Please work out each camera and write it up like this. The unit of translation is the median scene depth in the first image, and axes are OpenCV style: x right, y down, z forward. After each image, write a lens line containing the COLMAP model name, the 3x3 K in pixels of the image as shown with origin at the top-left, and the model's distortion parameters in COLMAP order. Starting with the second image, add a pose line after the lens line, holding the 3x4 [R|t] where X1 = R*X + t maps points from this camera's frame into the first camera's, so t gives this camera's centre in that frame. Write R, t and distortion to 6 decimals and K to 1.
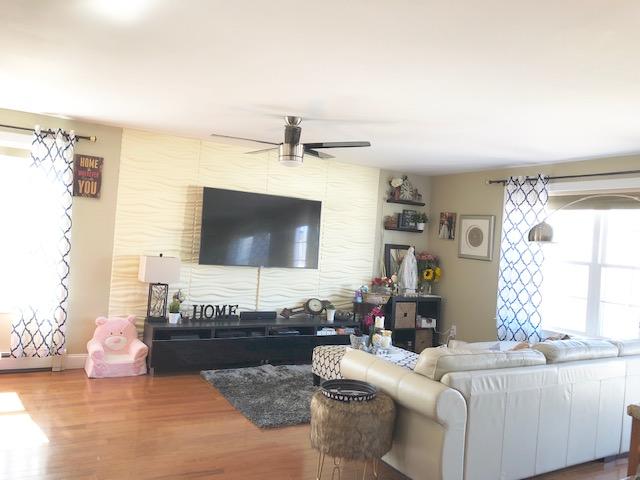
lens RADIAL K [[513.0, 0, 320.0], [0, 513.0, 240.0], [0, 0, 1]] dist [0.016348, -0.000208]
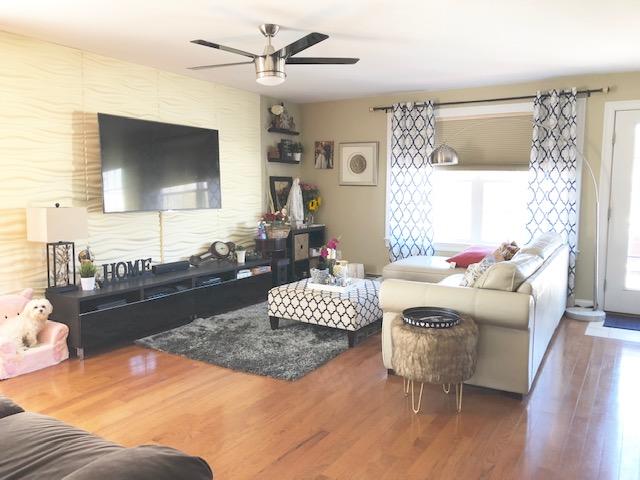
lens RADIAL K [[513.0, 0, 320.0], [0, 513.0, 240.0], [0, 0, 1]] dist [0.016348, -0.000208]
pose [[0.878387, -0.117773, 0.463213, -0.284923], [0.061082, 0.988880, 0.135595, 0.000859], [-0.474031, -0.090811, 0.875813, 0.129223]]
